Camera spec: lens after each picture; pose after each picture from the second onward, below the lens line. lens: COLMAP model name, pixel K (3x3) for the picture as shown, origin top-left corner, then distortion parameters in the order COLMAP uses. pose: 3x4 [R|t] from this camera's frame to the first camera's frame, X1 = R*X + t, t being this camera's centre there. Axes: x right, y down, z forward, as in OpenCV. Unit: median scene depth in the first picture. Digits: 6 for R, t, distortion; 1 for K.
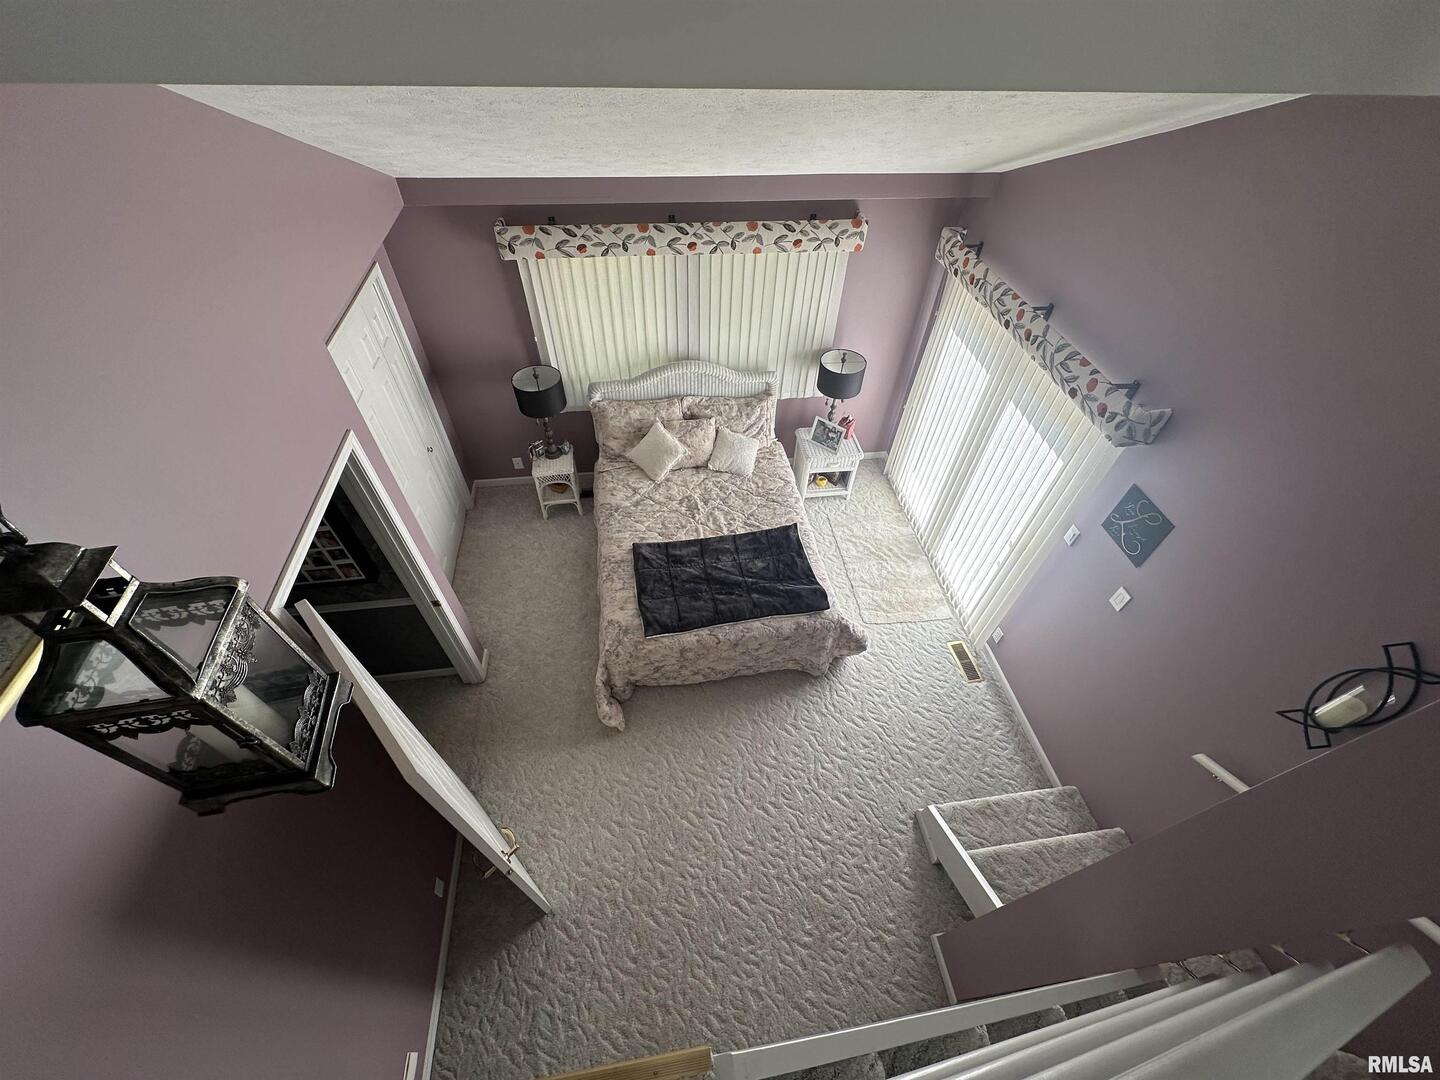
lens RADIAL K [[575.6, 0, 720.0], [0, 575.6, 540.0], [0, 0, 1]] dist [-0.001819, 0.000898]
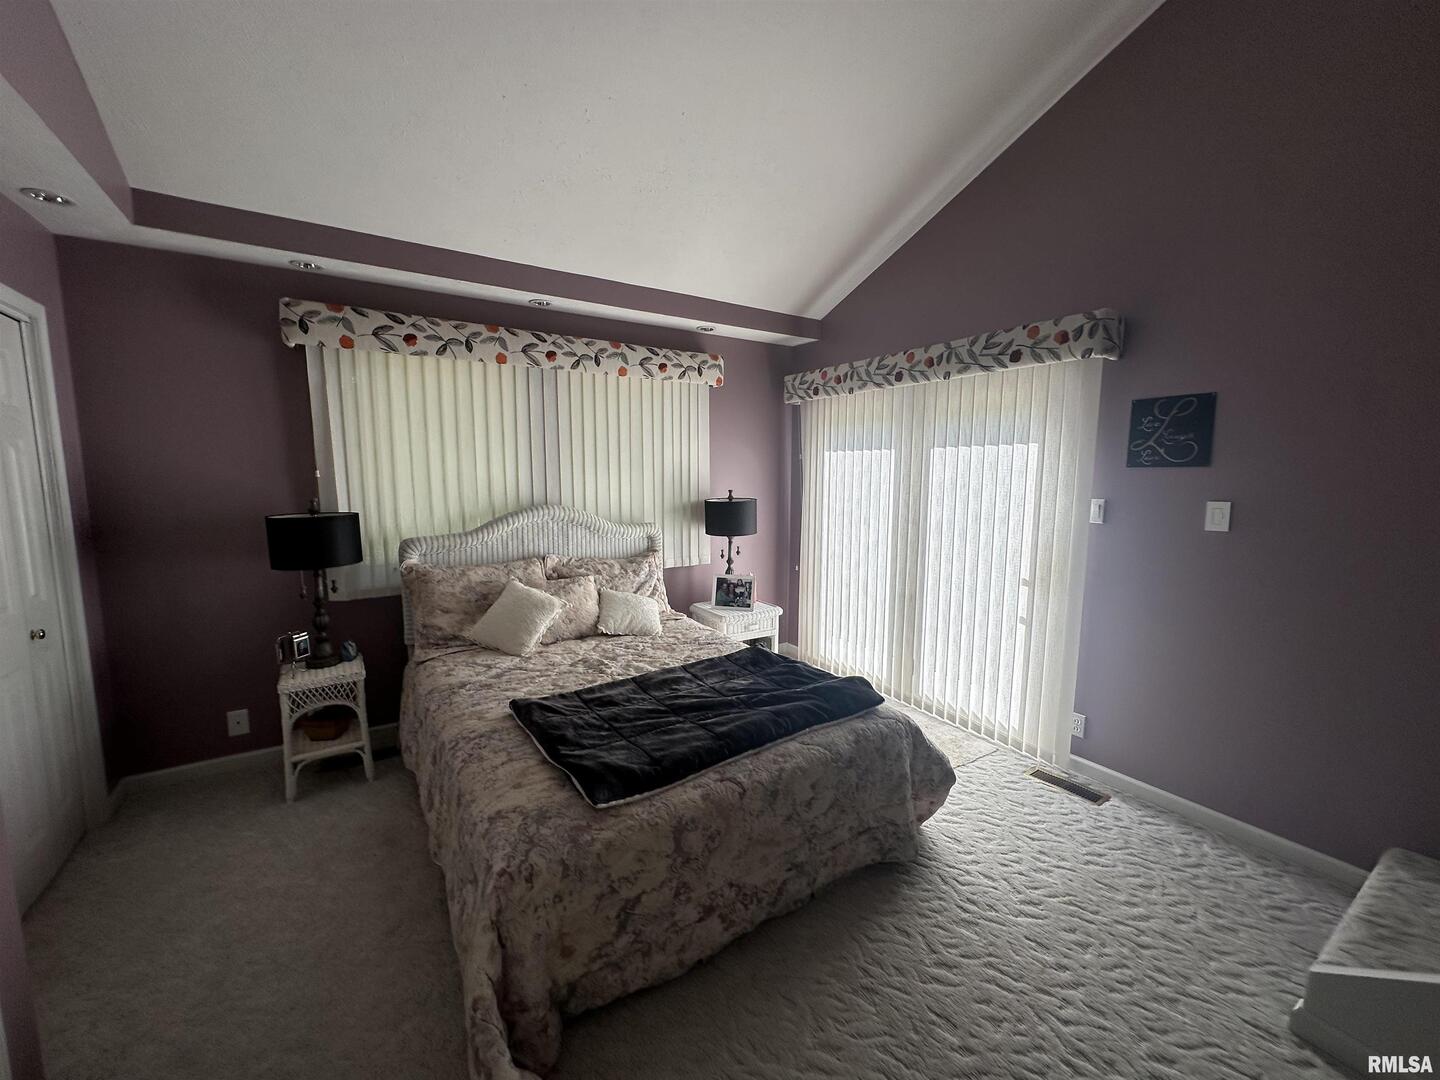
lens RADIAL K [[575.6, 0, 720.0], [0, 575.6, 540.0], [0, 0, 1]] dist [-0.001819, 0.000898]
pose [[0.909123, -0.078130, 0.409136, -0.181917], [0.327544, 0.740894, -0.586337, 0.270496], [-0.257316, 0.667062, 0.699155, 0.481979]]
